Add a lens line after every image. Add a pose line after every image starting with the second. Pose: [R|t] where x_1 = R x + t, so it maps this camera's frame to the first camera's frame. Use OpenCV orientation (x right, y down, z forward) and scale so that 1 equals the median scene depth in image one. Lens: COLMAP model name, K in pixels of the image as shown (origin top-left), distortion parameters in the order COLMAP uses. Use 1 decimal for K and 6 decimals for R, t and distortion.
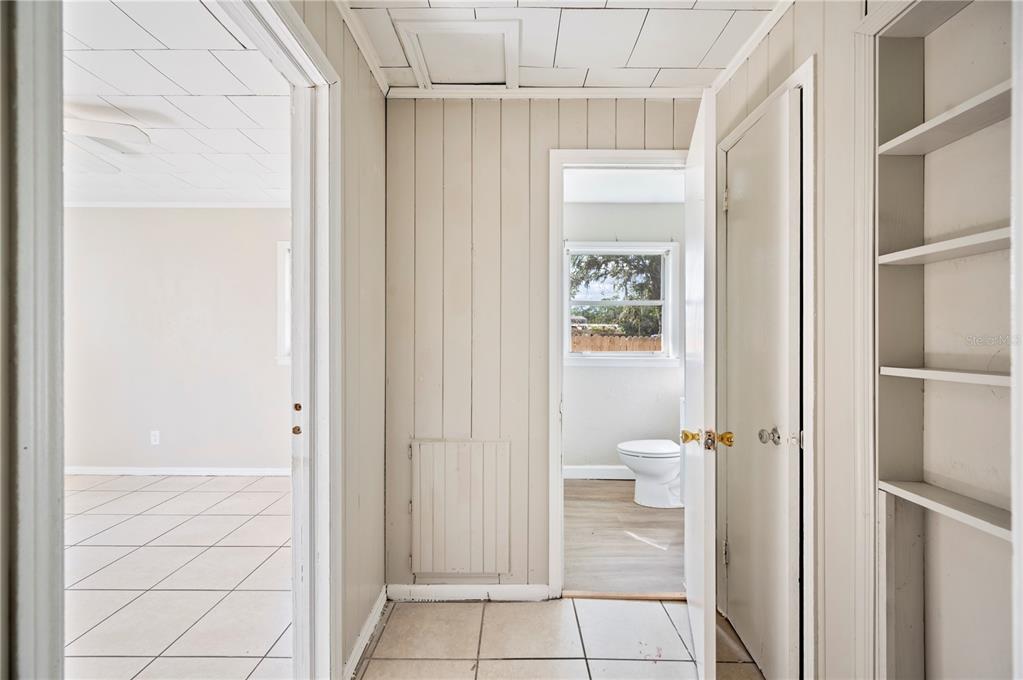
lens RADIAL K [[400.3, 0, 510.7], [0, 400.3, 337.3], [0, 0, 1]] dist [0.000897, -0.000050]
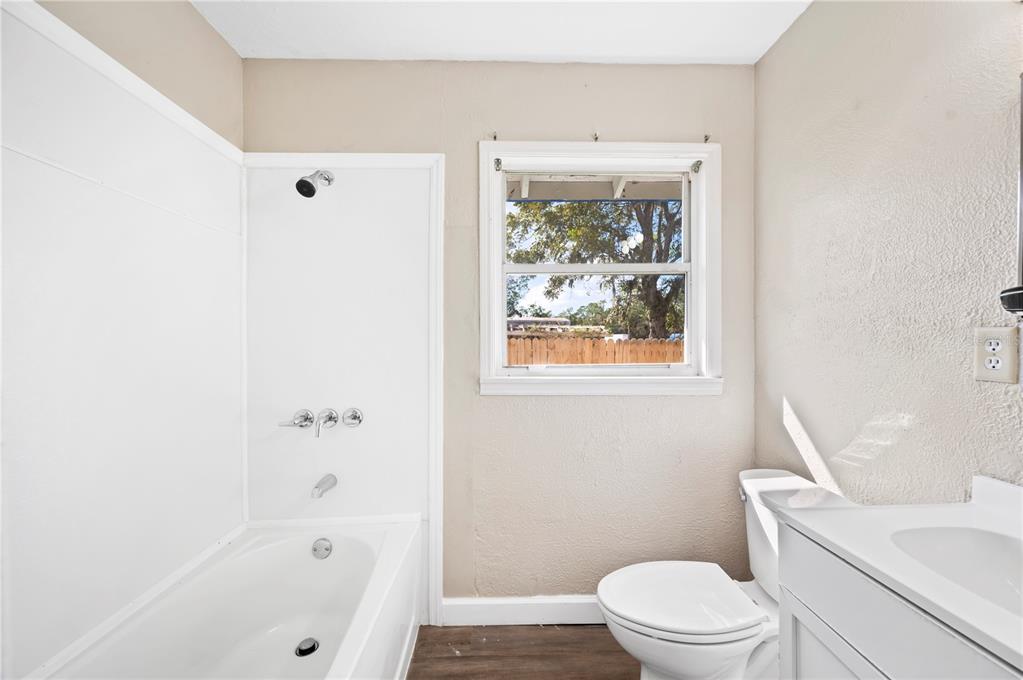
lens RADIAL K [[400.3, 0, 512.0], [0, 400.3, 342.3], [0, 0, 1]] dist [0.000897, -0.000050]
pose [[0.999452, -0.009544, 0.031685, 0.029137], [0.009603, 0.999952, -0.001732, 0.001906], [-0.031667, 0.002035, 0.999496, 0.103413]]
